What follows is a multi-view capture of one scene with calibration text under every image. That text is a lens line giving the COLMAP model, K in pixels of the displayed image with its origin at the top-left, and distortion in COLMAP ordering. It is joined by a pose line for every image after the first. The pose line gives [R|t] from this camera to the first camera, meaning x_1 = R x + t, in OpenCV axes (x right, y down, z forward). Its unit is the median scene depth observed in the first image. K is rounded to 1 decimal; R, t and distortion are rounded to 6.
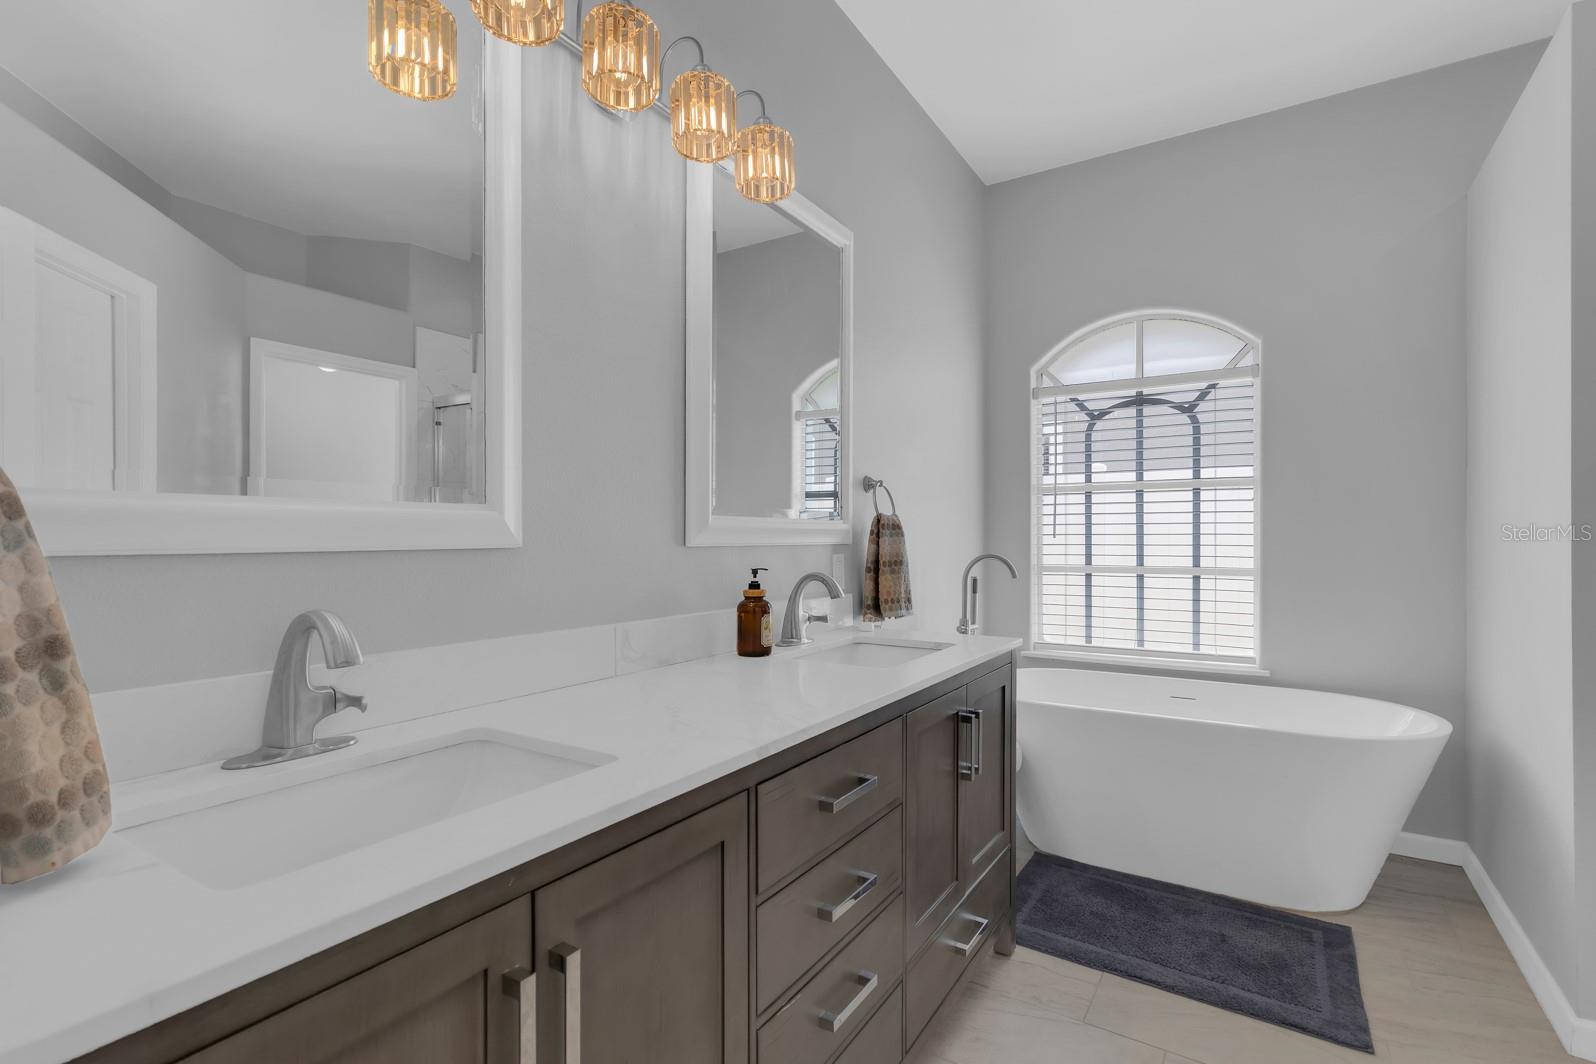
lens RADIAL K [[738.7, 0, 803.5], [0, 738.7, 542.0], [0, 0, 1]] dist [0.001667, 0.001512]
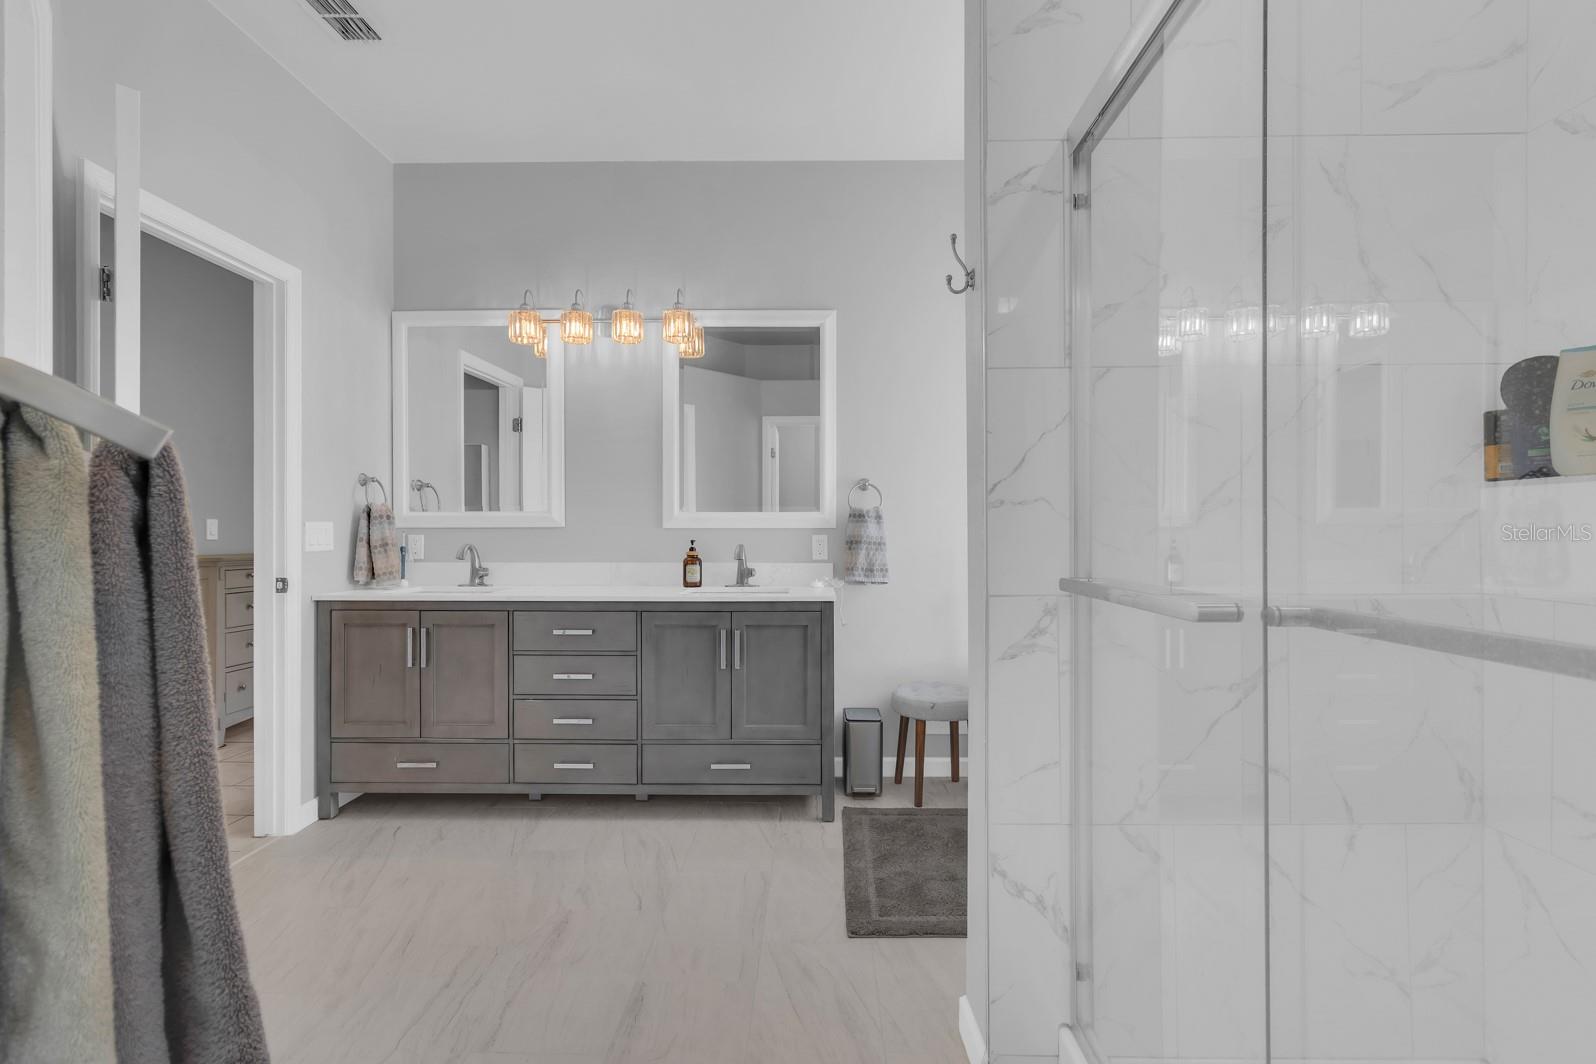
lens RADIAL K [[738.7, 0, 807.3], [0, 738.7, 532.2], [0, 0, 1]] dist [0.001667, 0.001512]
pose [[0.528693, 0.001270, -0.848812, 1.507940], [-0.005990, 0.999980, -0.002235, 0.017011], [0.848792, 0.006266, 0.528690, 0.244222]]
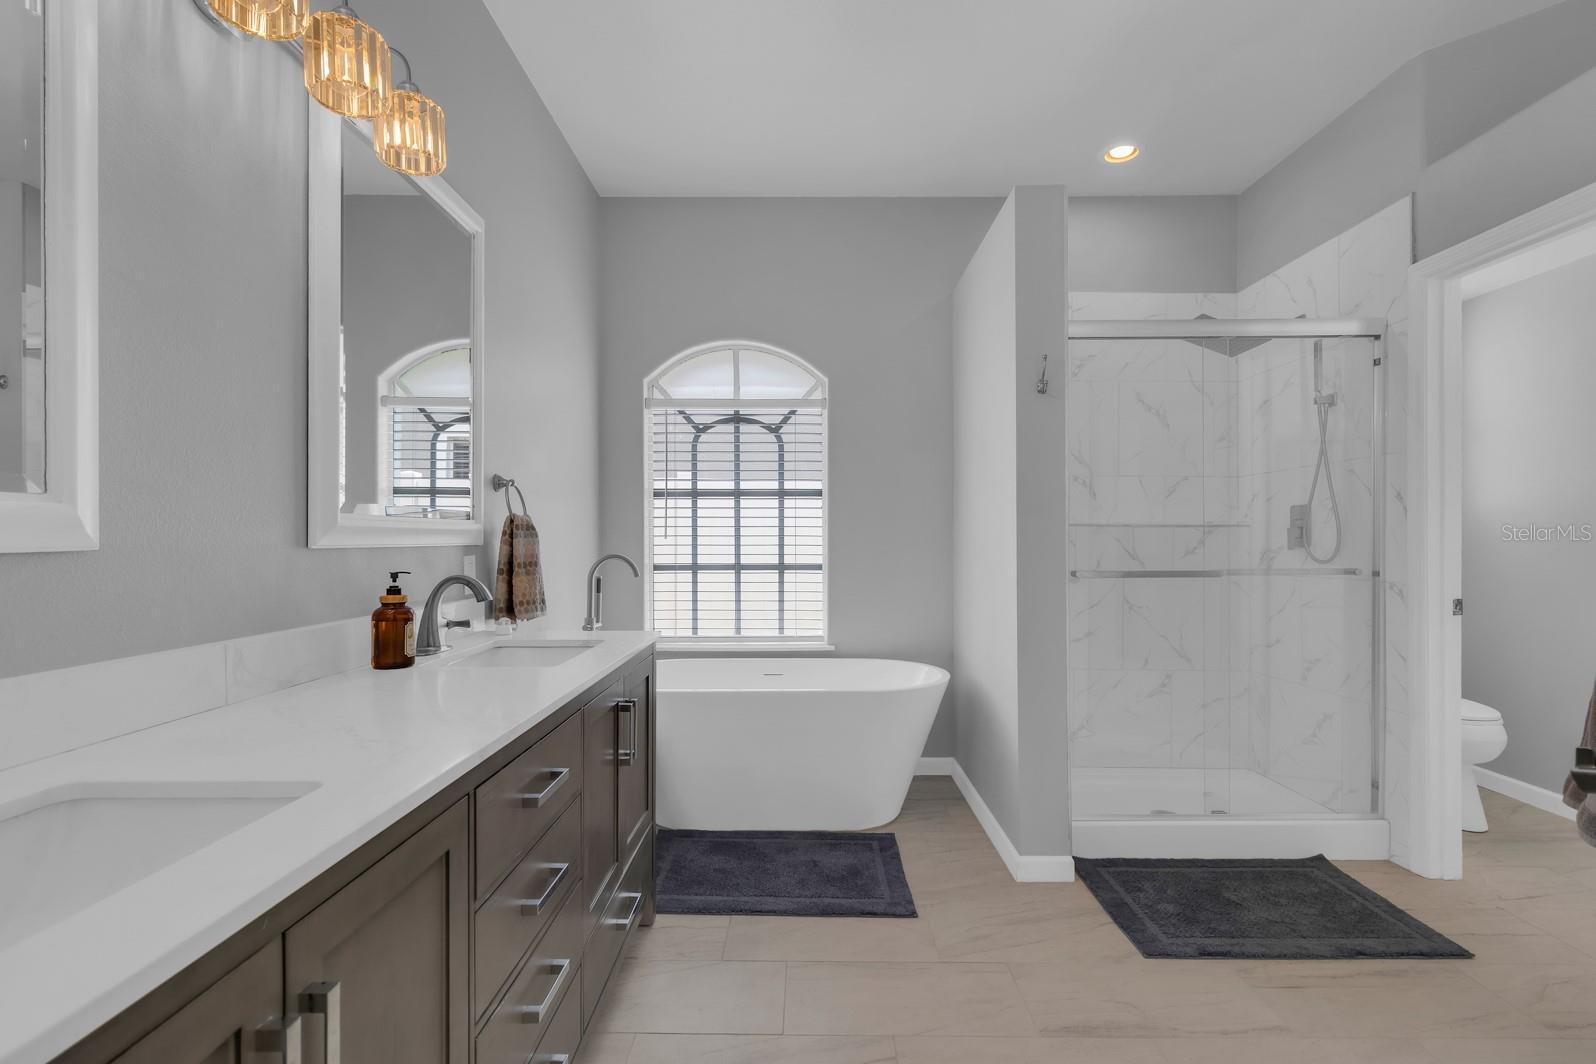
lens RADIAL K [[738.7, 0, 798.8], [0, 738.7, 542.1], [0, 0, 1]] dist [0.001667, 0.001512]
pose [[0.848675, -0.001698, 0.528912, -0.113836], [0.002372, 0.999997, -0.000597, 0.000468], [-0.528909, 0.001761, 0.848676, -0.034233]]
